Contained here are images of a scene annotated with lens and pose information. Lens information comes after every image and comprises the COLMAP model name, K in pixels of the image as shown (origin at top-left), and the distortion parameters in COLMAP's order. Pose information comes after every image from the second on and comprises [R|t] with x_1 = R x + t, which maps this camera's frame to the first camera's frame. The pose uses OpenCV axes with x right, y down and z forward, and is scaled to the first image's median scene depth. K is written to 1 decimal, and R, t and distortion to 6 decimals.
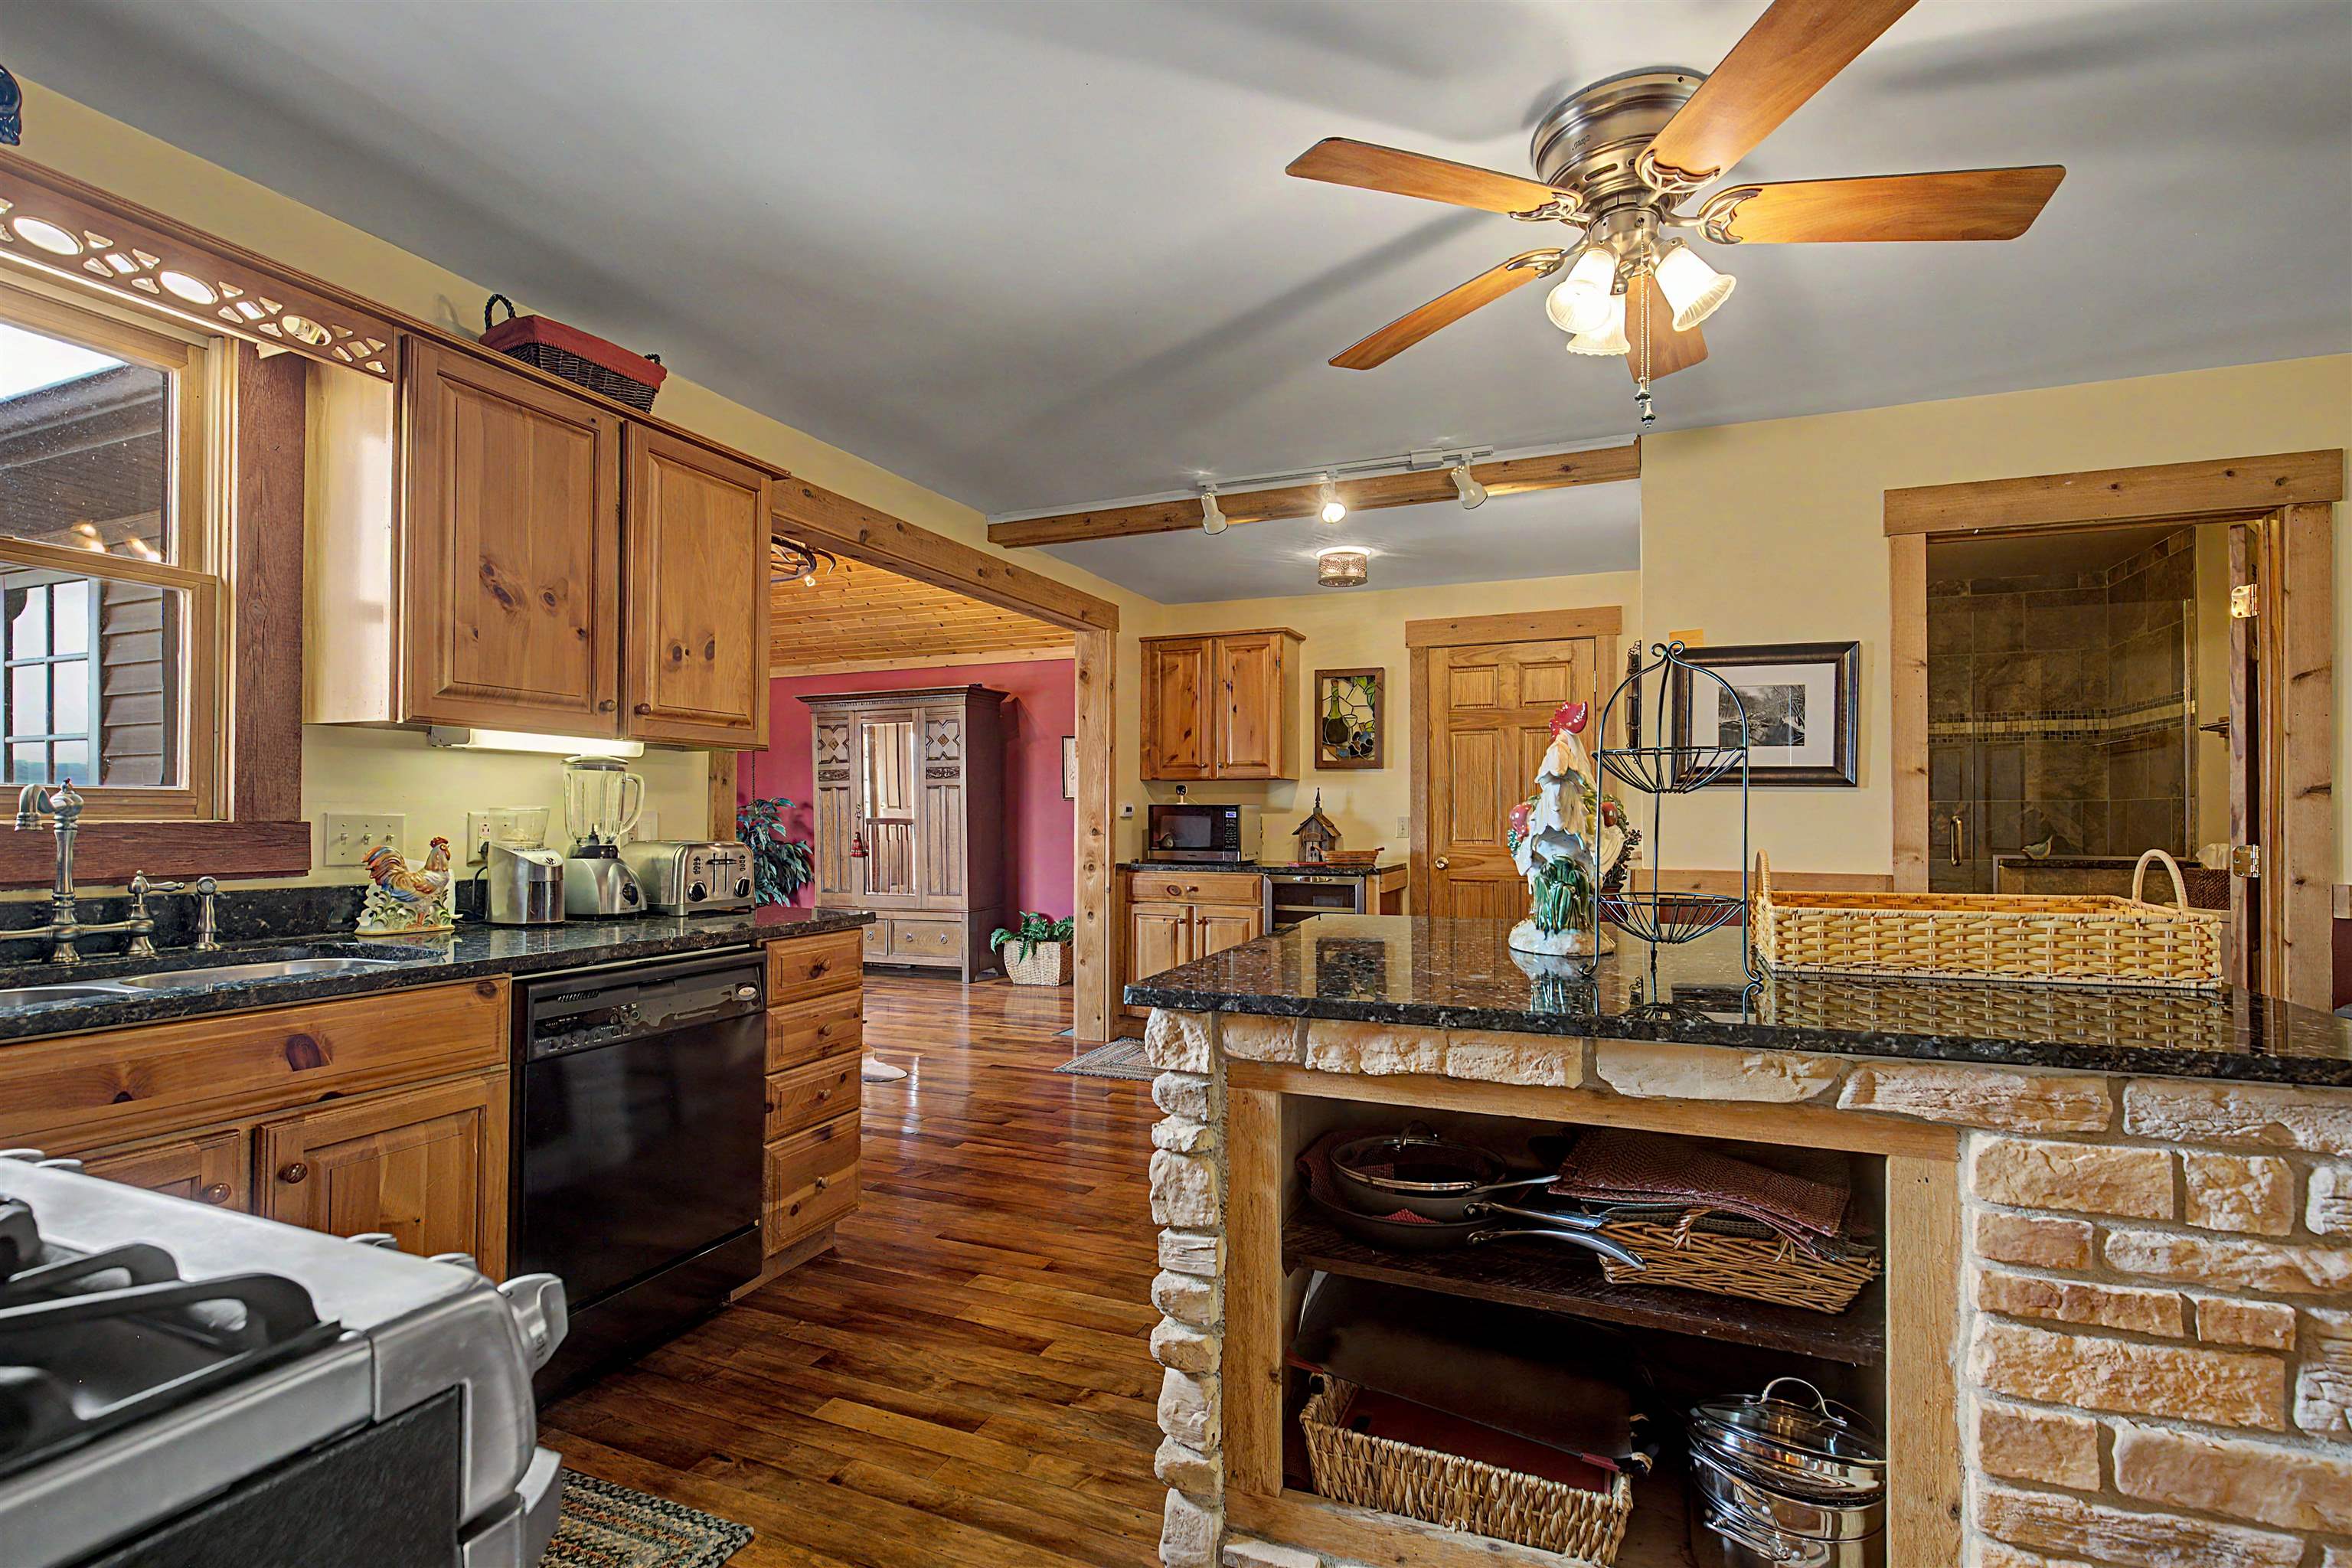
lens RADIAL K [[1087.2, 0, 1163.2], [0, 1087.2, 798.0], [0, 0, 1]] dist [0.000360, -0.000070]
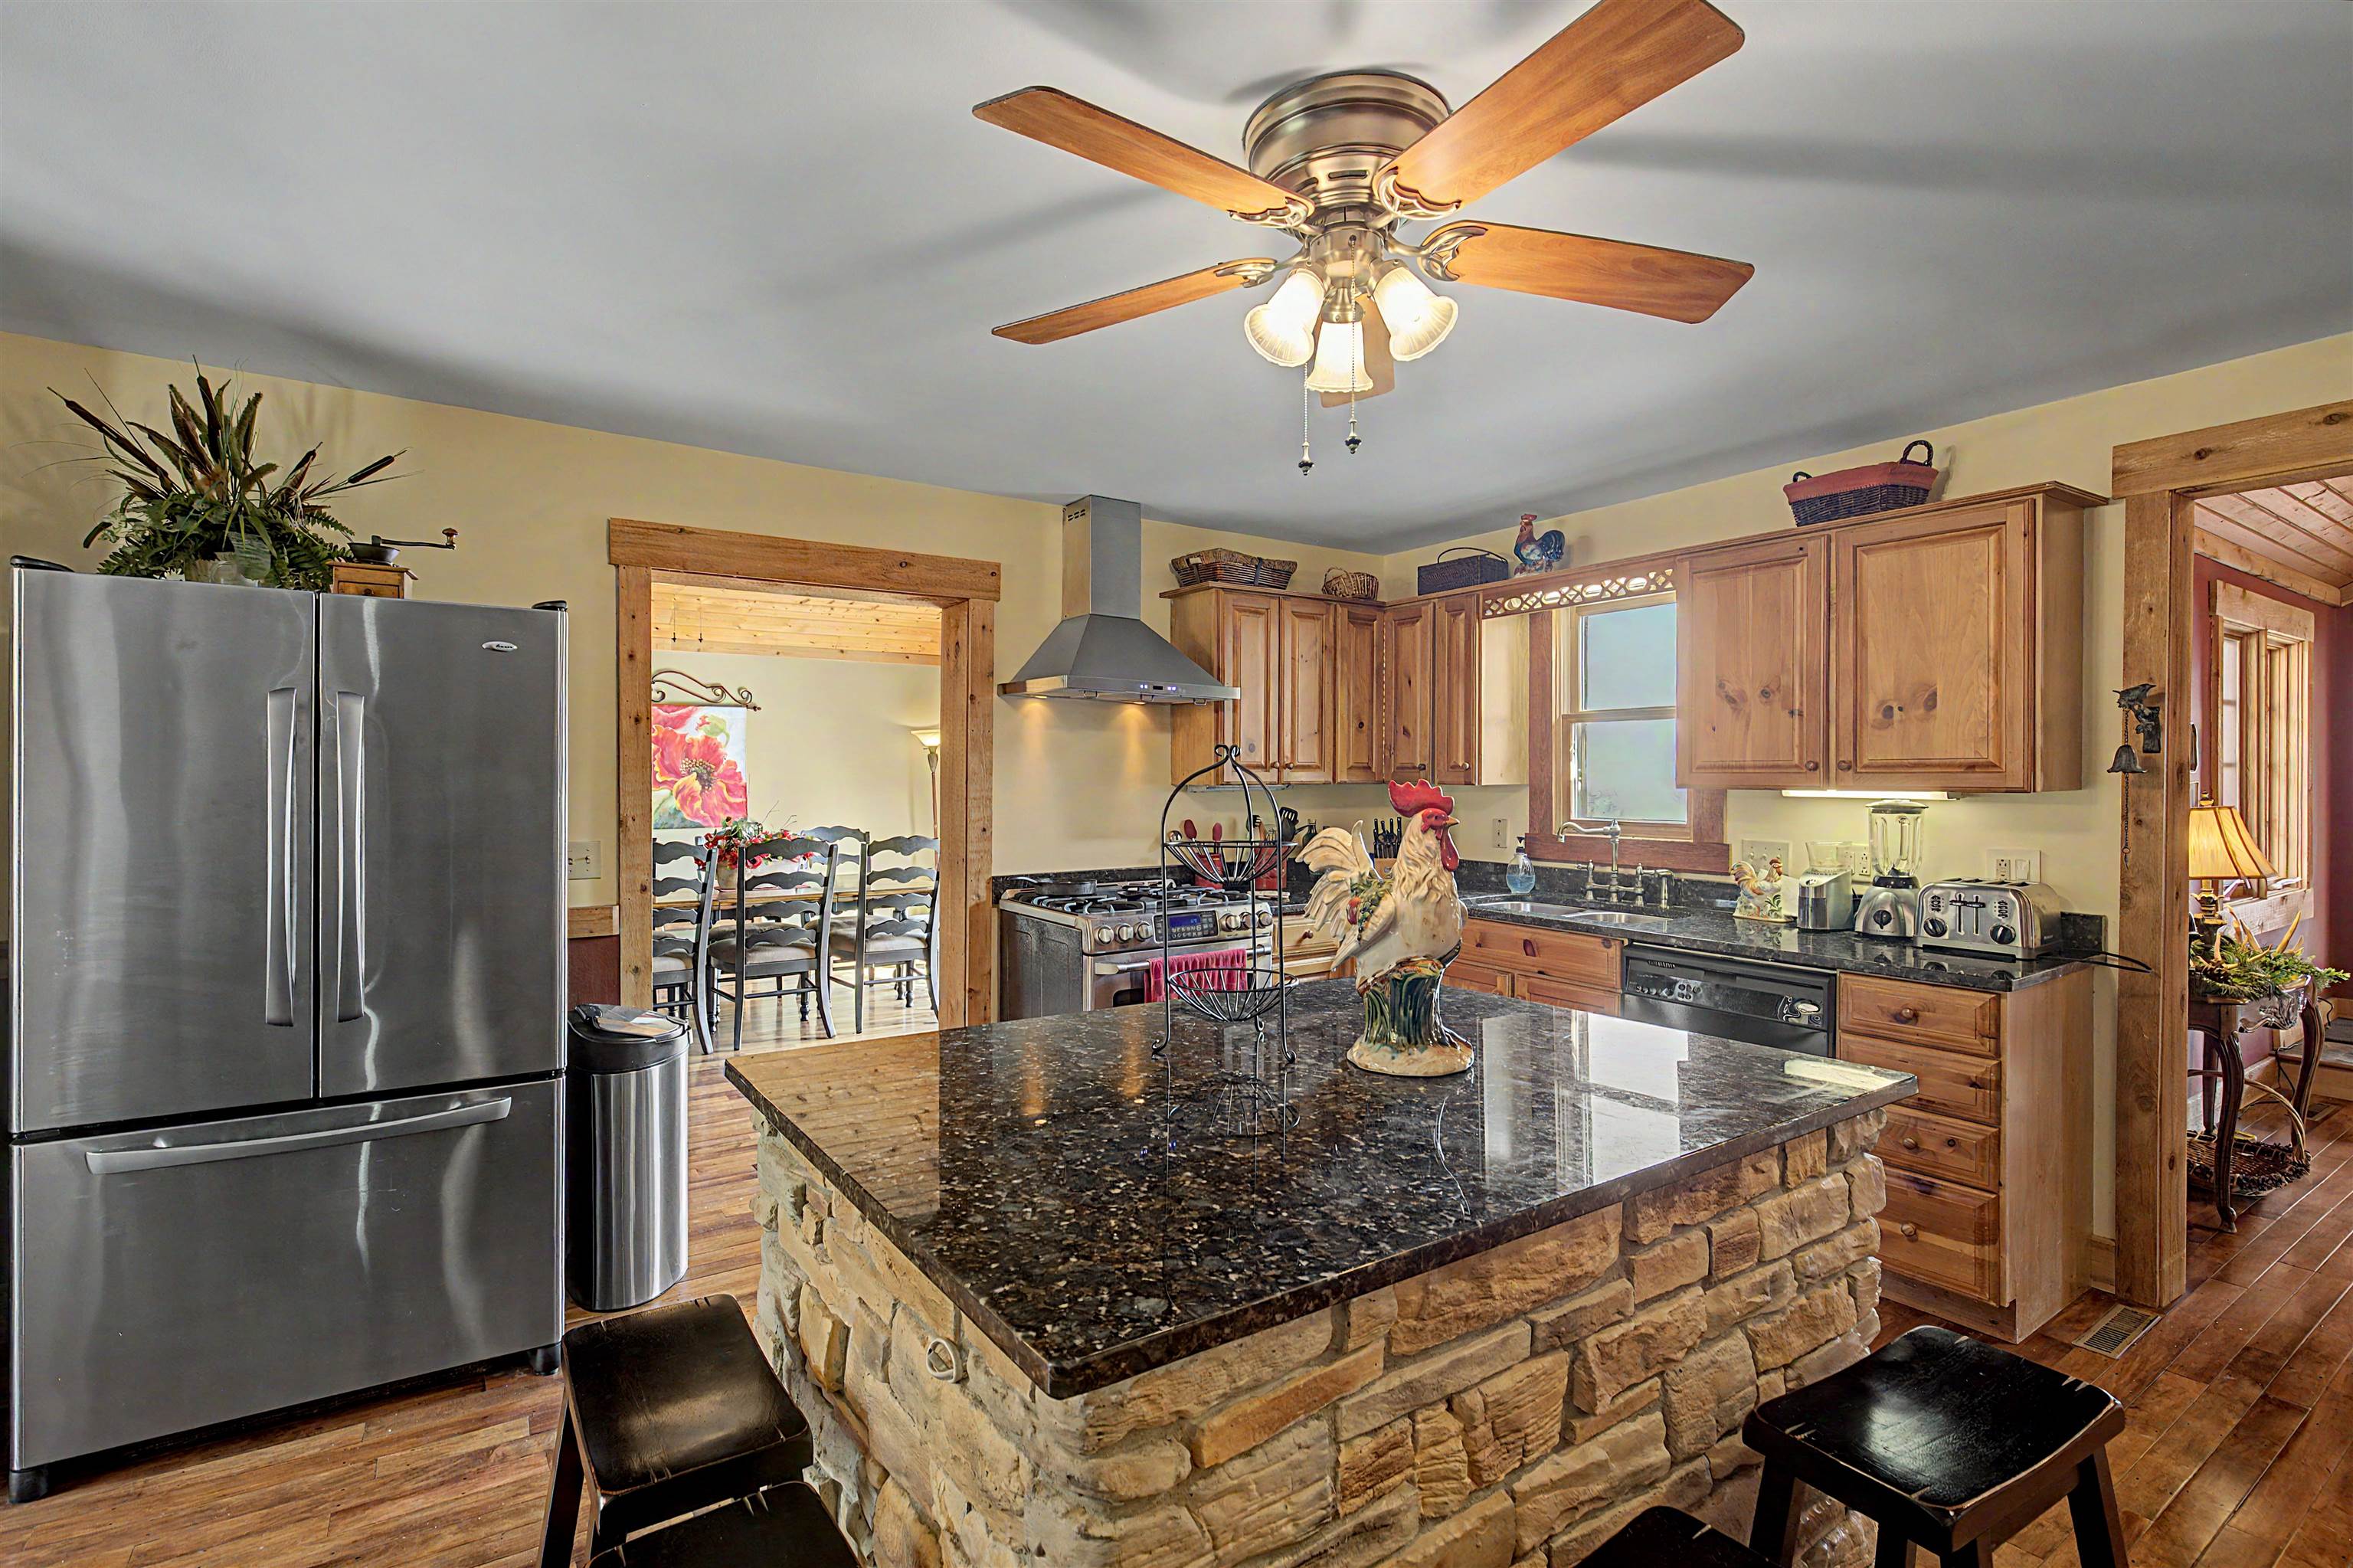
lens RADIAL K [[1087.7, 0, 1163.7], [0, 1087.7, 798.1], [0, 0, 1]] dist [0.000360, -0.000070]
pose [[-0.541625, 0.013440, -0.840512, 1.057431], [0.007371, 0.999910, 0.011240, -0.071976], [0.840588, -0.000108, -0.541676, 1.135528]]
